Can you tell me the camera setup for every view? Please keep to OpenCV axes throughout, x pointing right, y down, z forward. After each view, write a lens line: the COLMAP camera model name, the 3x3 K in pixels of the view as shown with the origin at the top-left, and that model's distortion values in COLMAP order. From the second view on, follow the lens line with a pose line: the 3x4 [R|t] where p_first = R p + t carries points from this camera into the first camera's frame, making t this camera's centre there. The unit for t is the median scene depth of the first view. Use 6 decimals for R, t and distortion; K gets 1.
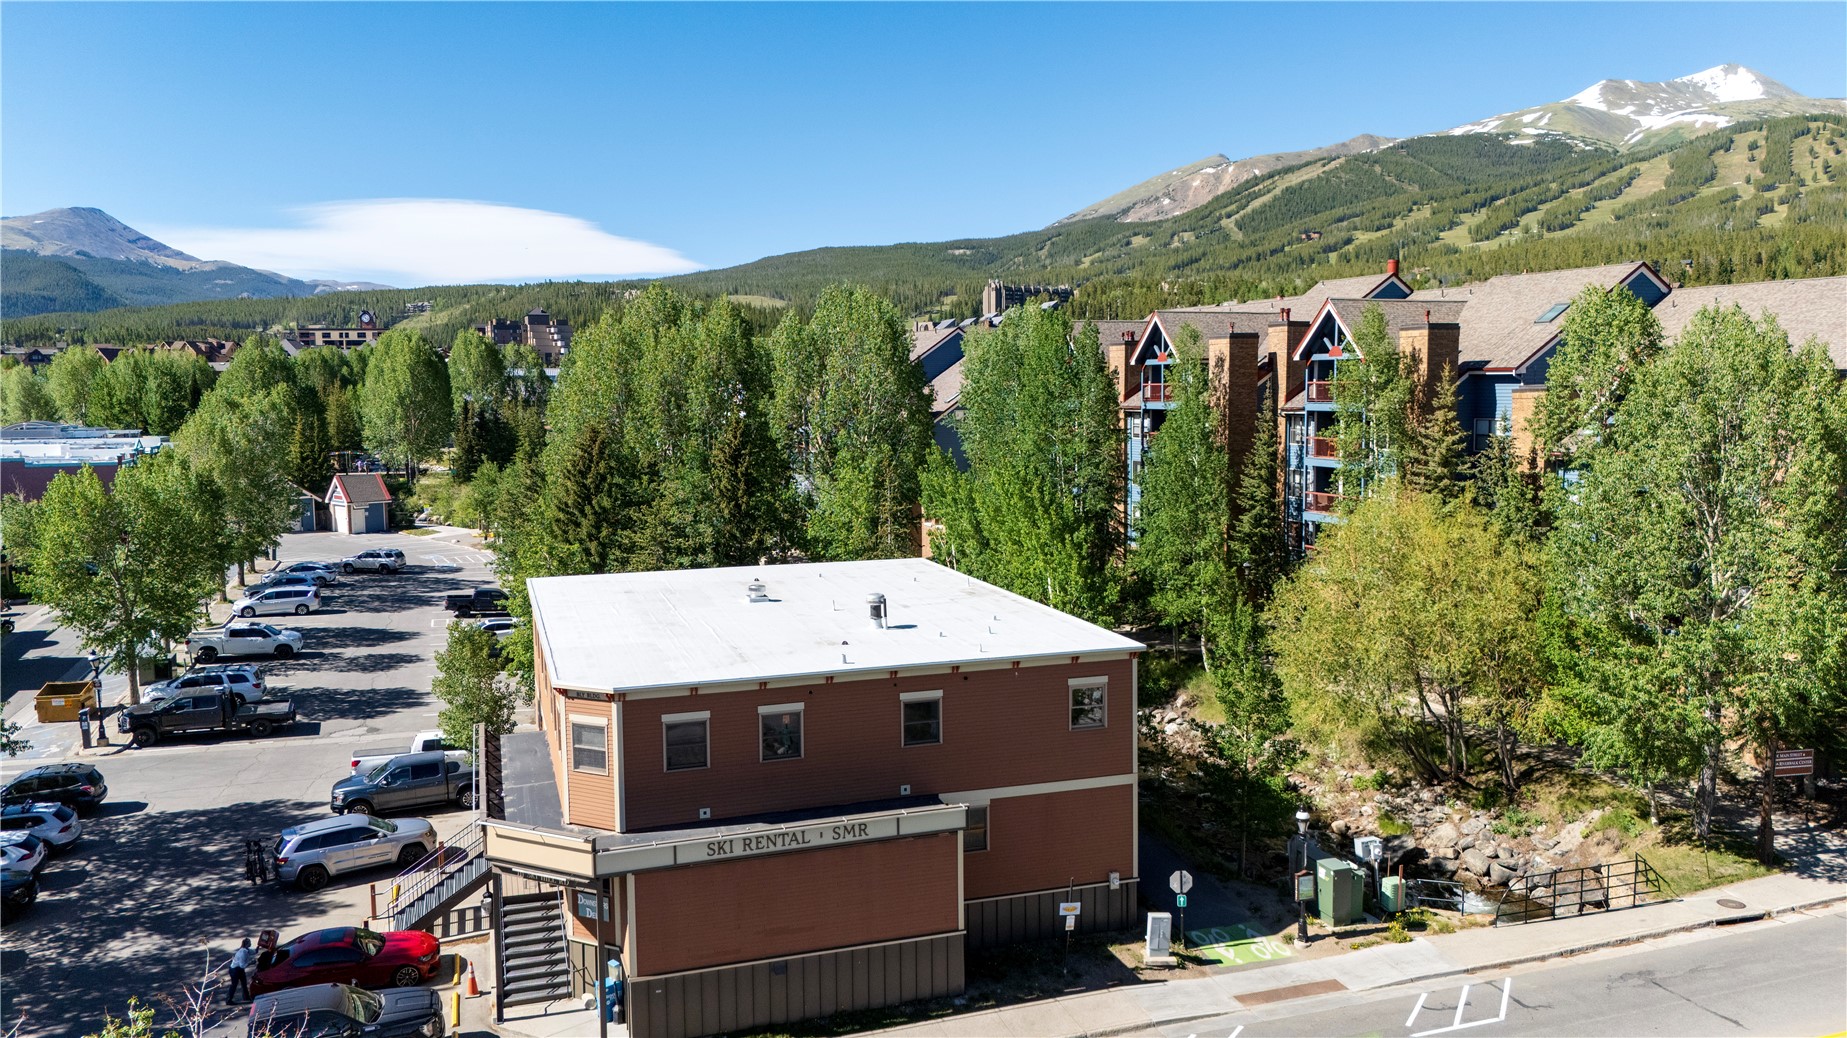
lens RADIAL K [[1352.2, 0, 923.5], [0, 1352.2, 519.0], [0, 0, 1]] dist [0.083578, -0.083102]
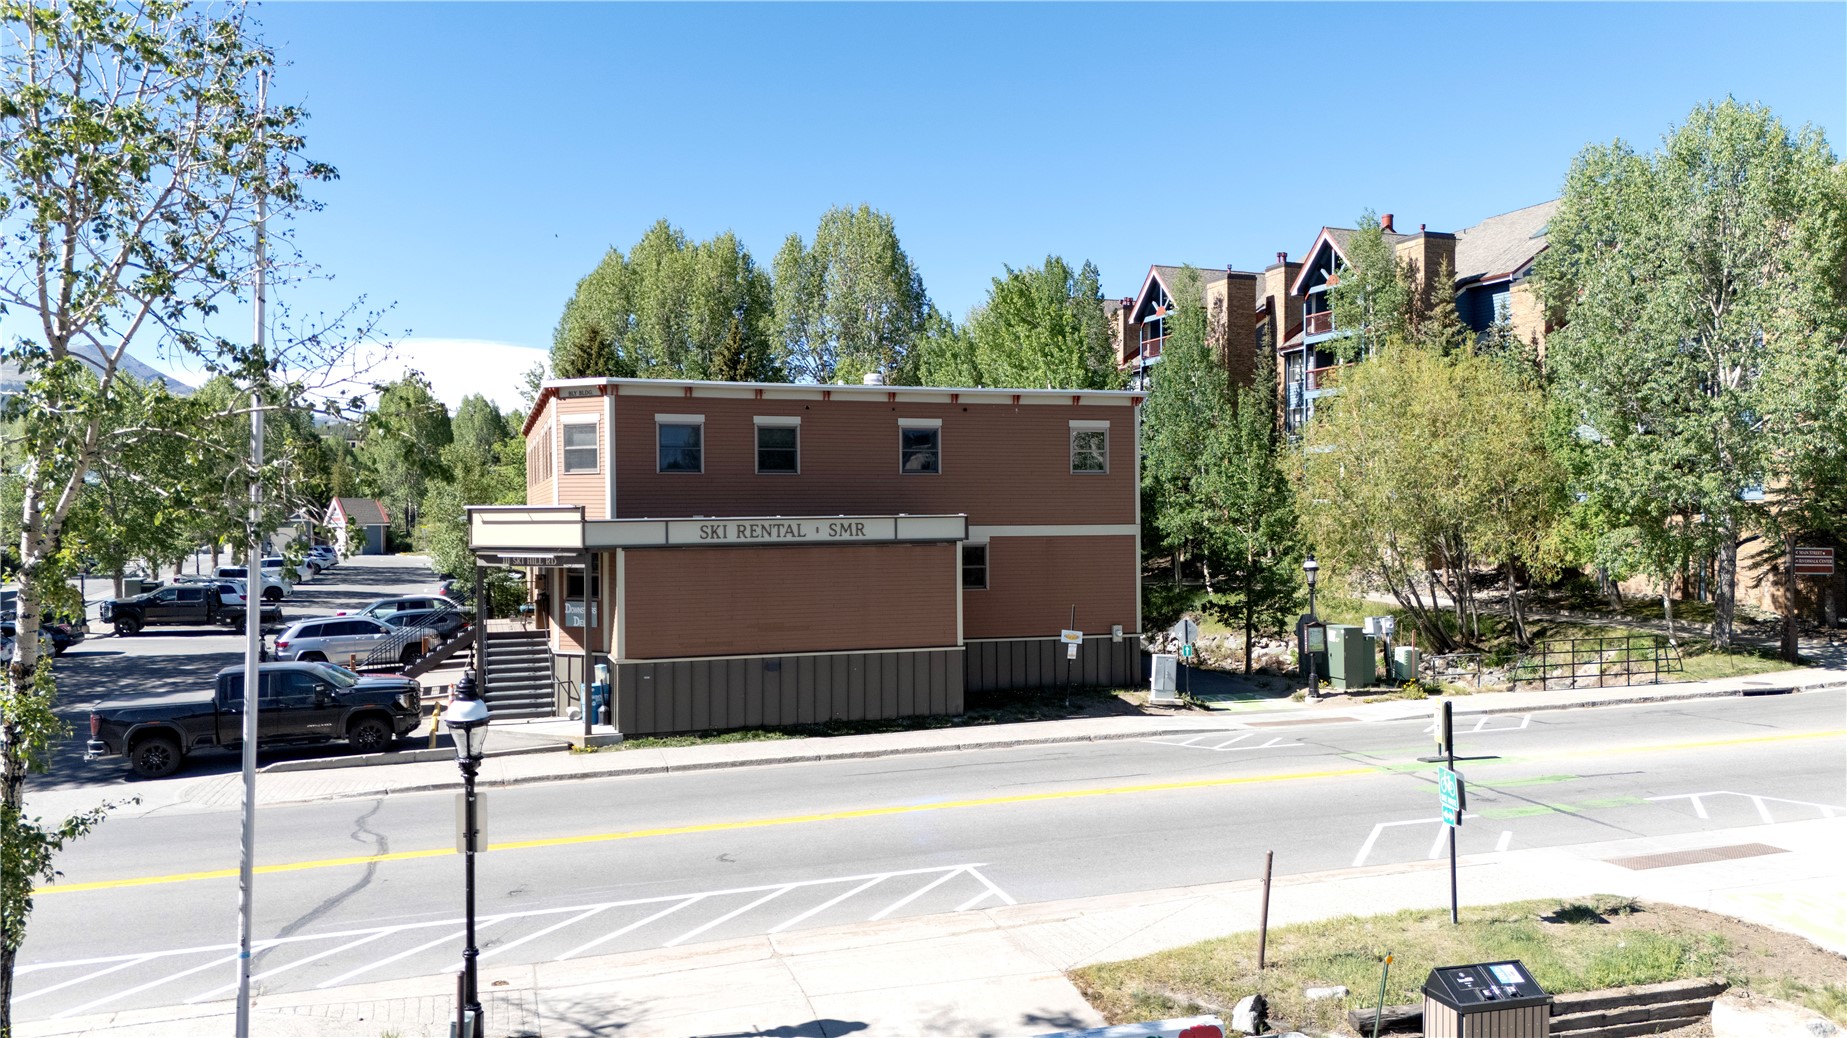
lens RADIAL K [[1352.2, 0, 923.5], [0, 1352.2, 519.0], [0, 0, 1]] dist [0.083578, -0.083102]
pose [[0.999990, 0.004469, 0.000872, -0.000019], [-0.004354, 0.994594, -0.103748, 0.201828], [-0.001331, 0.103743, 0.994603, 0.021726]]
